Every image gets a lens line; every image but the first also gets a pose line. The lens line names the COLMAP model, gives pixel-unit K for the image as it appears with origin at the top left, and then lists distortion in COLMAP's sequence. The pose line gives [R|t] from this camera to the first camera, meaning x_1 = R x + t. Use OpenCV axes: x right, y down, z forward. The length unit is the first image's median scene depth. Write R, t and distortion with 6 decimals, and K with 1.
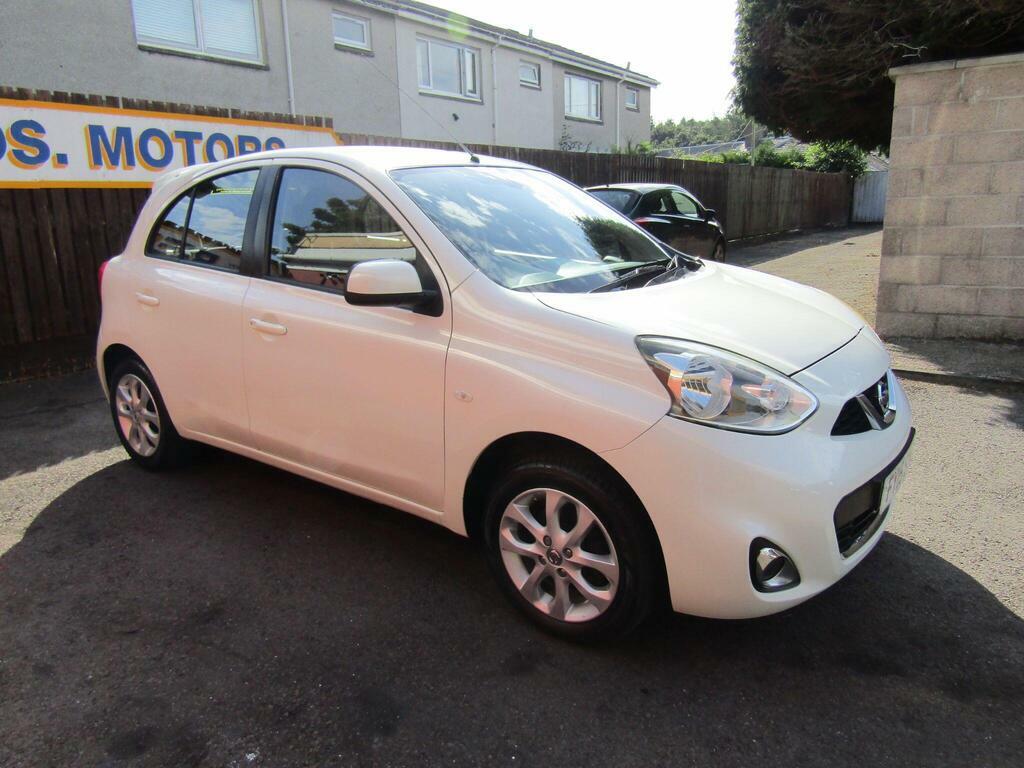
lens RADIAL K [[763.9, 0, 507.1], [0, 763.9, 384.7], [0, 0, 1]] dist [-0.009626, -0.012390]
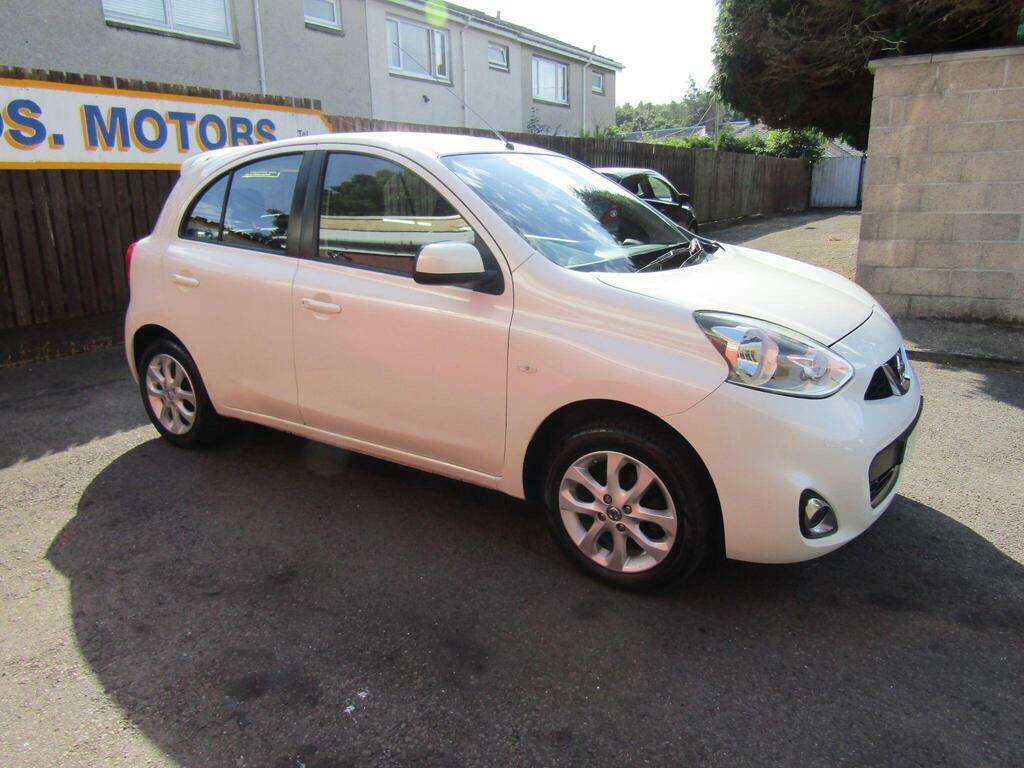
lens RADIAL K [[763.9, 0, 518.9], [0, 763.9, 385.2], [0, 0, 1]] dist [-0.009626, -0.012390]
pose [[0.998090, -0.008770, 0.061147, -0.101998], [0.007446, 0.999734, 0.021843, 0.011353], [-0.061322, -0.021346, 0.997890, -0.060856]]
